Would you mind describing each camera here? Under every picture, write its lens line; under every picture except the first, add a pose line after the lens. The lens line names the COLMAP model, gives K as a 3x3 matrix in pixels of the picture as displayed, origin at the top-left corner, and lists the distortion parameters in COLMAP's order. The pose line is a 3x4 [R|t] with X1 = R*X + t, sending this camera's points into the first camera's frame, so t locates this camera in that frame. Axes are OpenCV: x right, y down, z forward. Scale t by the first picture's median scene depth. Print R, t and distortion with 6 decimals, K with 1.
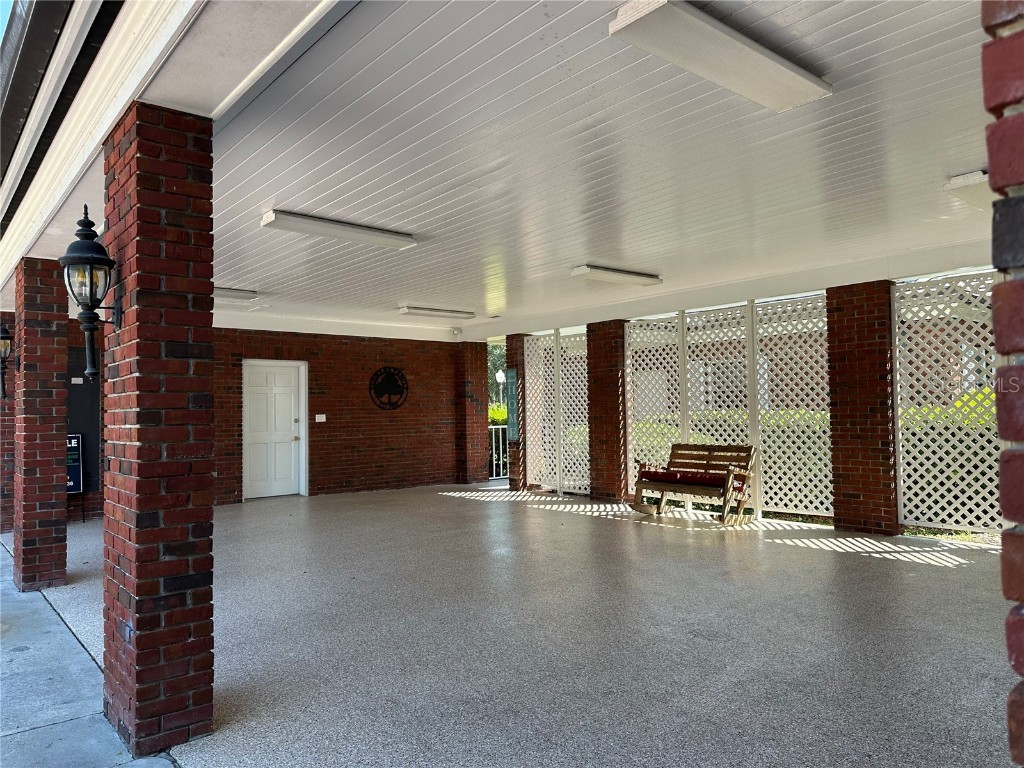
lens RADIAL K [[716.0, 0, 512.0], [0, 716.0, 384.0], [0, 0, 1]] dist [0.098782, -0.129264]
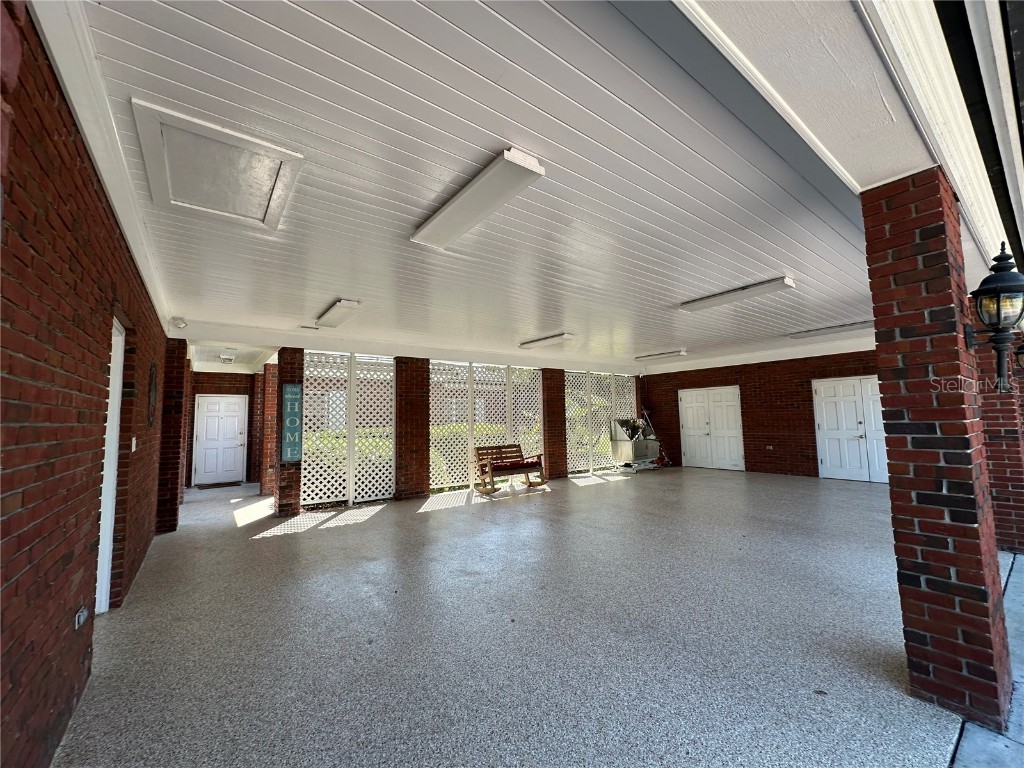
lens RADIAL K [[410.5, 0, 508.2], [0, 410.5, 386.3], [0, 0, 1]] dist [0.003977, -0.000081]
pose [[0.052377, 0.097586, 0.993848, -0.643871], [-0.016855, 0.995159, -0.096826, 0.035806], [-0.998485, -0.011680, 0.053768, 0.855968]]
